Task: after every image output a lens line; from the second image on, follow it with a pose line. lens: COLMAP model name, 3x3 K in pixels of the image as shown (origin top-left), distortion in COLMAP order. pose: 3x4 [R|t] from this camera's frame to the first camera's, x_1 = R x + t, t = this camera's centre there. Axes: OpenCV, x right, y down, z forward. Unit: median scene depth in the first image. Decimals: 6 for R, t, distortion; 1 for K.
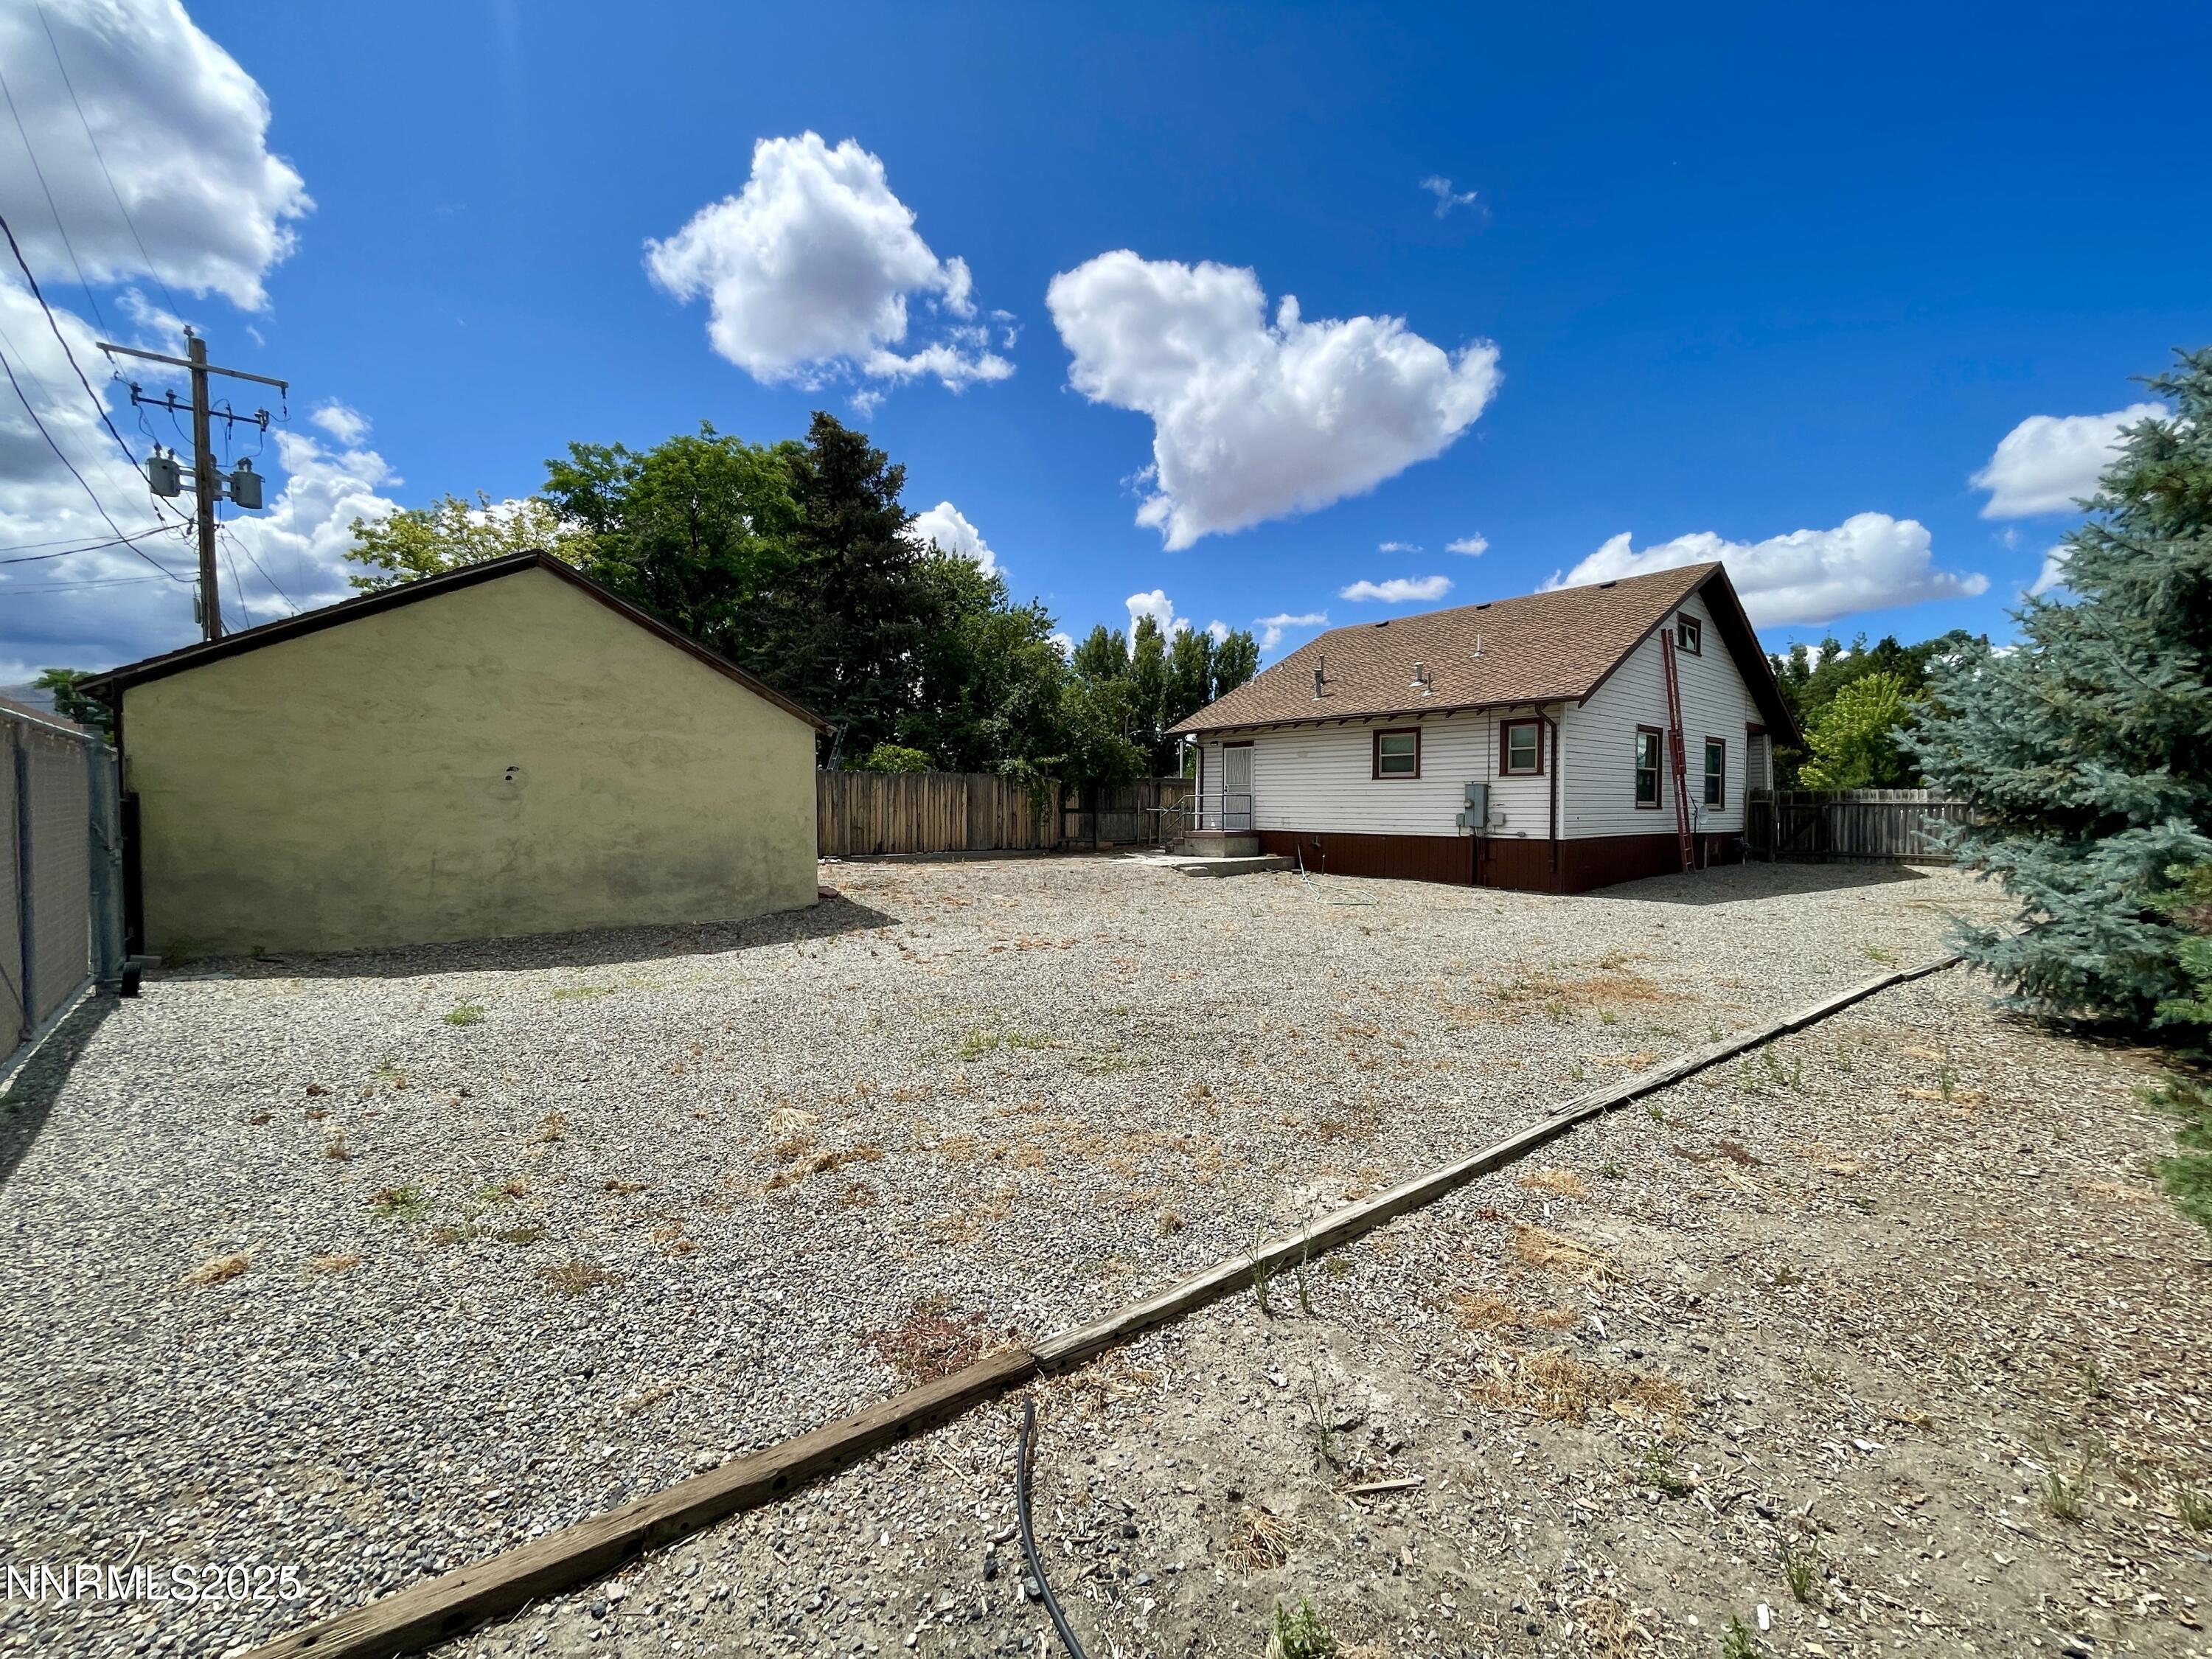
lens RADIAL K [[899.0, 0, 1100.6], [0, 899.0, 851.7], [0, 0, 1]] dist [-0.003070, 0.000113]
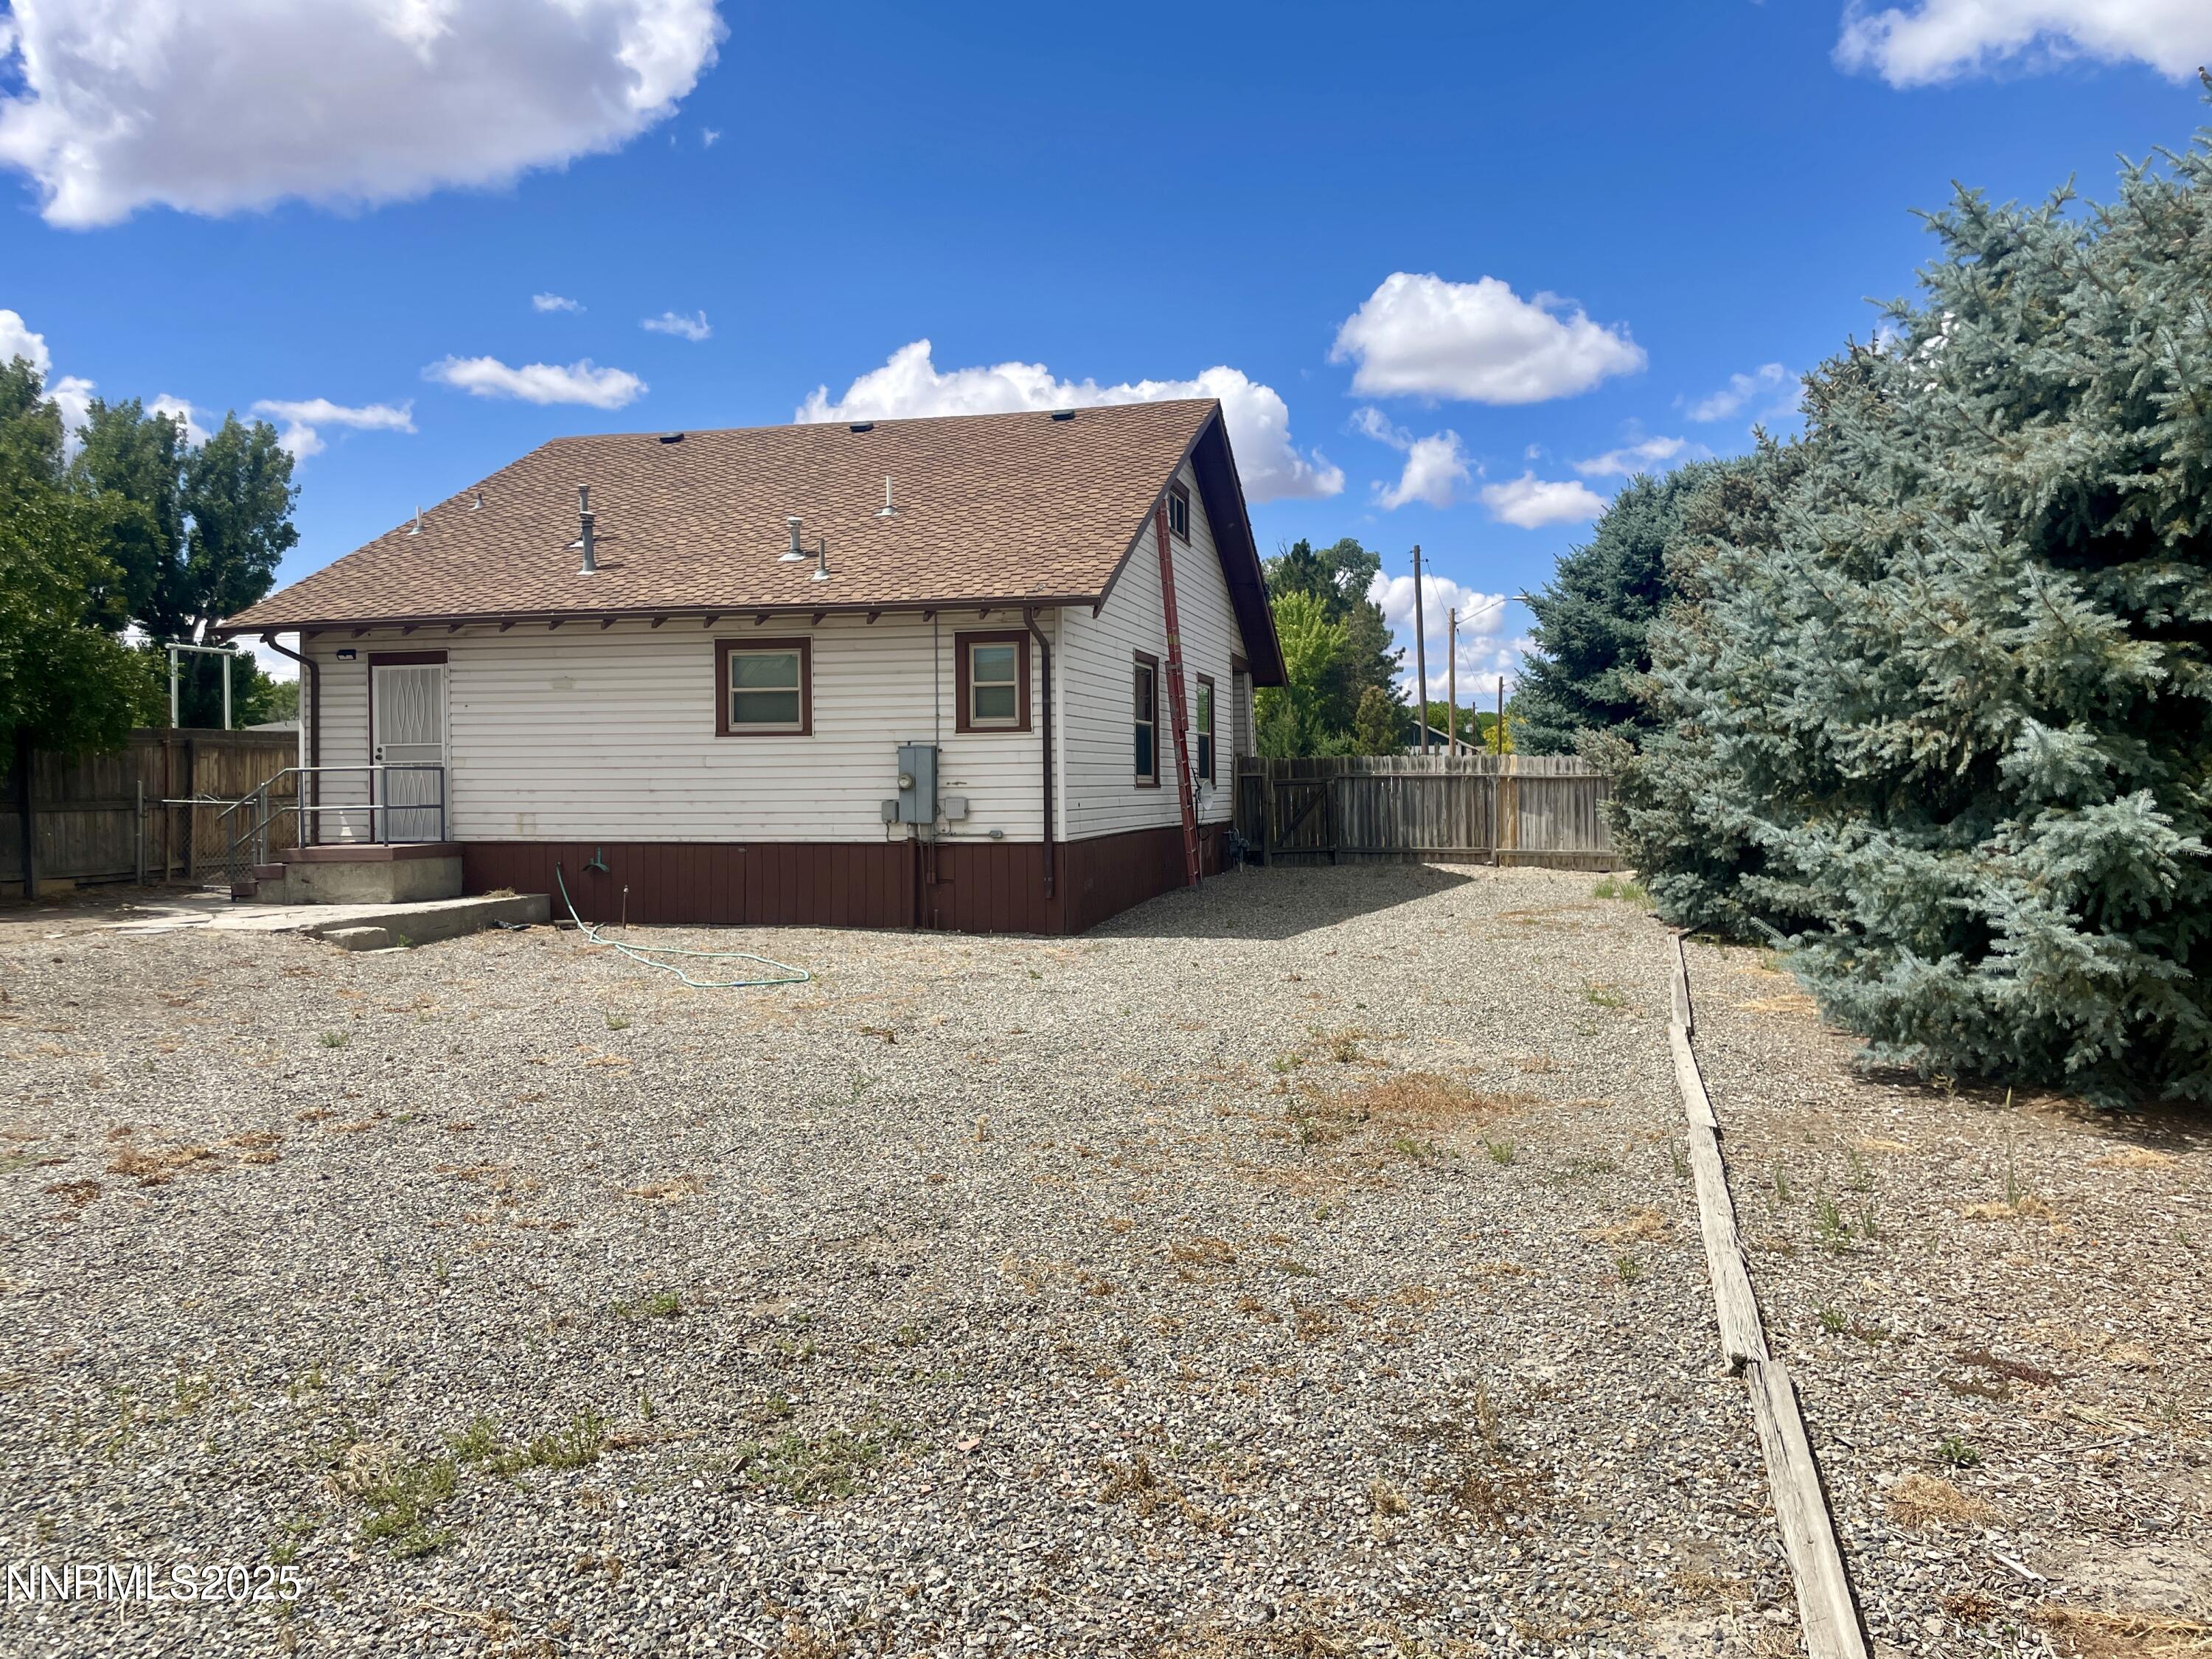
lens RADIAL K [[1681.1, 0, 1114.5], [0, 1681.1, 809.5], [0, 0, 1]] dist [0.035316, -0.022895]
pose [[0.801200, -0.018042, 0.598125, -0.091716], [0.040401, 0.998896, -0.023987, -0.006056], [-0.597031, 0.043383, 0.801044, 0.094002]]
